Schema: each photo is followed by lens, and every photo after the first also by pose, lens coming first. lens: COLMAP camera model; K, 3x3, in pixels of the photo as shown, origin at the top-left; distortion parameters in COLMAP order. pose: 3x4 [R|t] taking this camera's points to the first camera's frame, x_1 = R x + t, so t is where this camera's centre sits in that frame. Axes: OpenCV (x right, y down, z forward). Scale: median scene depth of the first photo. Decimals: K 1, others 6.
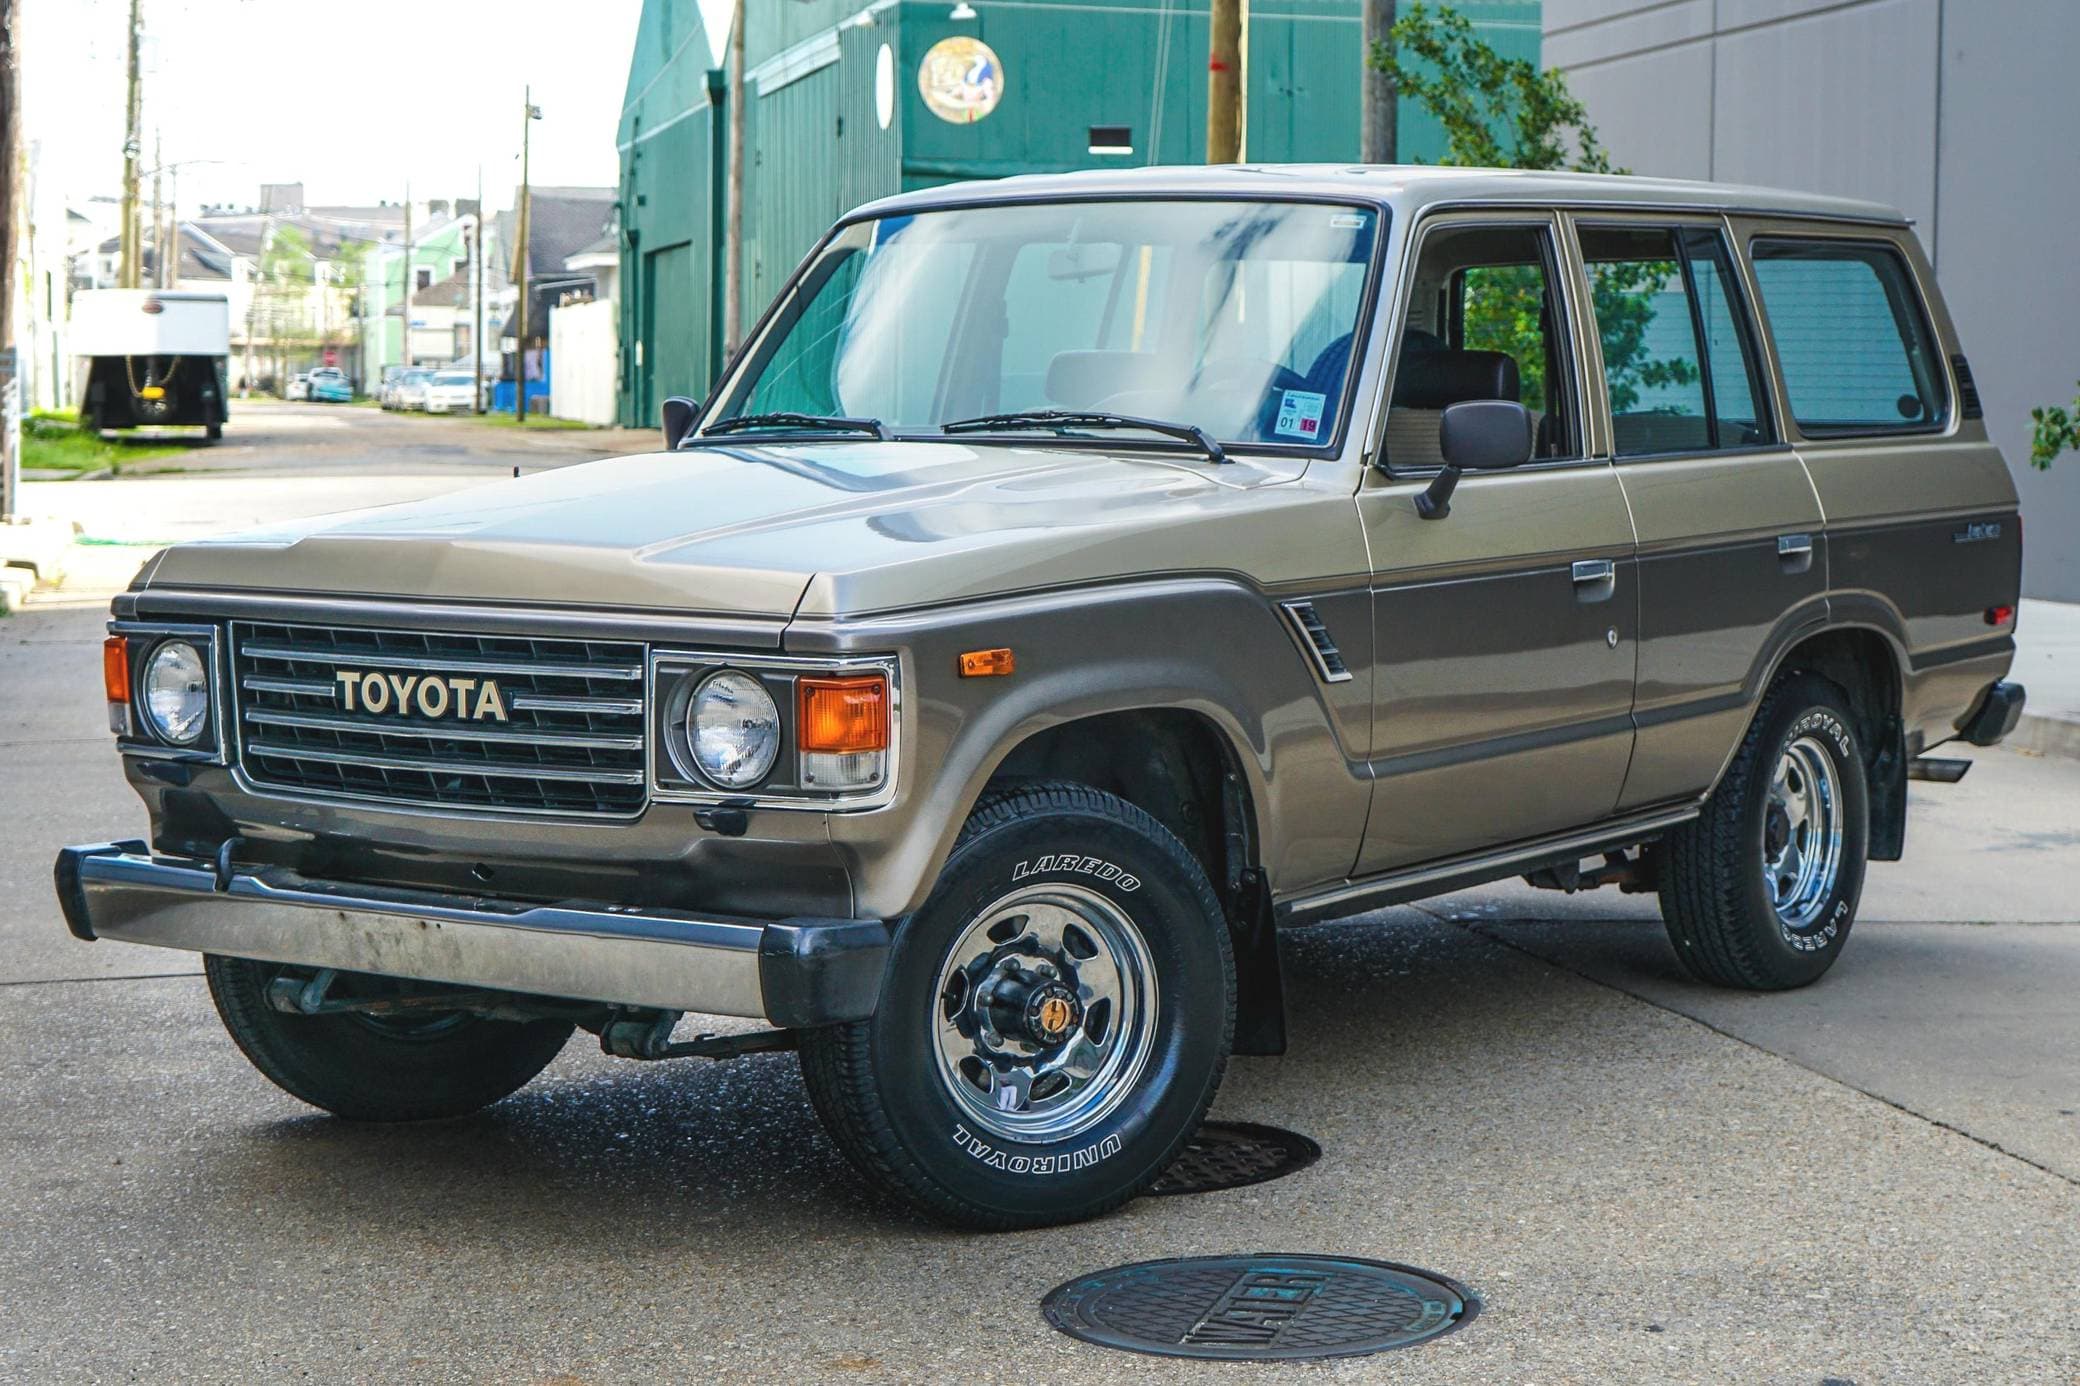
lens RADIAL K [[3976.4, 0, 1040.0], [0, 3976.4, 693.0], [0, 0, 1]] dist [-0.041615, -0.140057]
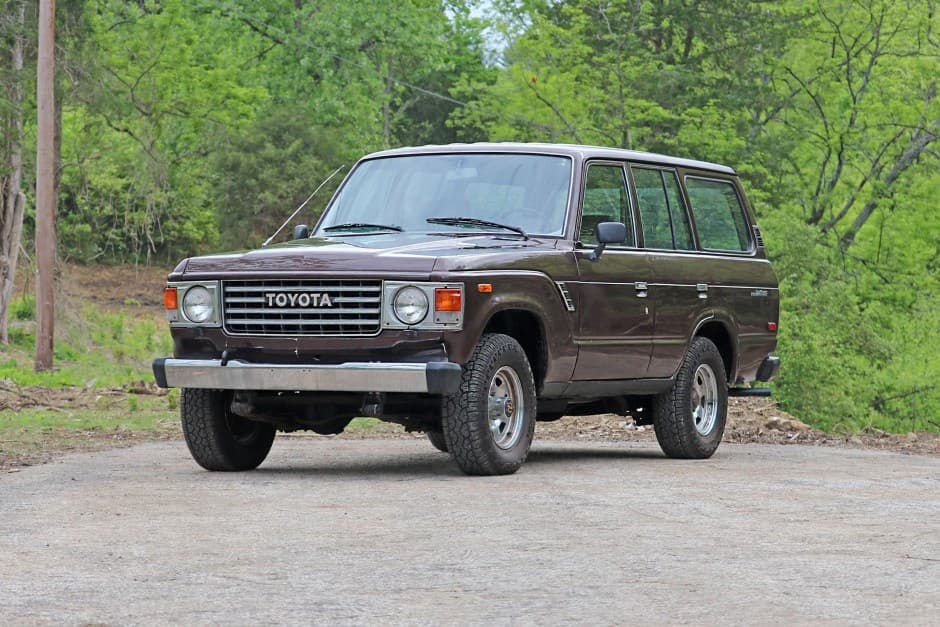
lens RADIAL K [[3223.7, 0, 470.0], [0, 3223.7, 313.5], [0, 0, 1]] dist [0.015932, -0.420373]
pose [[0.985682, 0.012275, 0.168166, -0.448222], [0.003928, 0.995405, -0.095677, 0.253782], [-0.168568, 0.094968, 0.981104, -1.506156]]
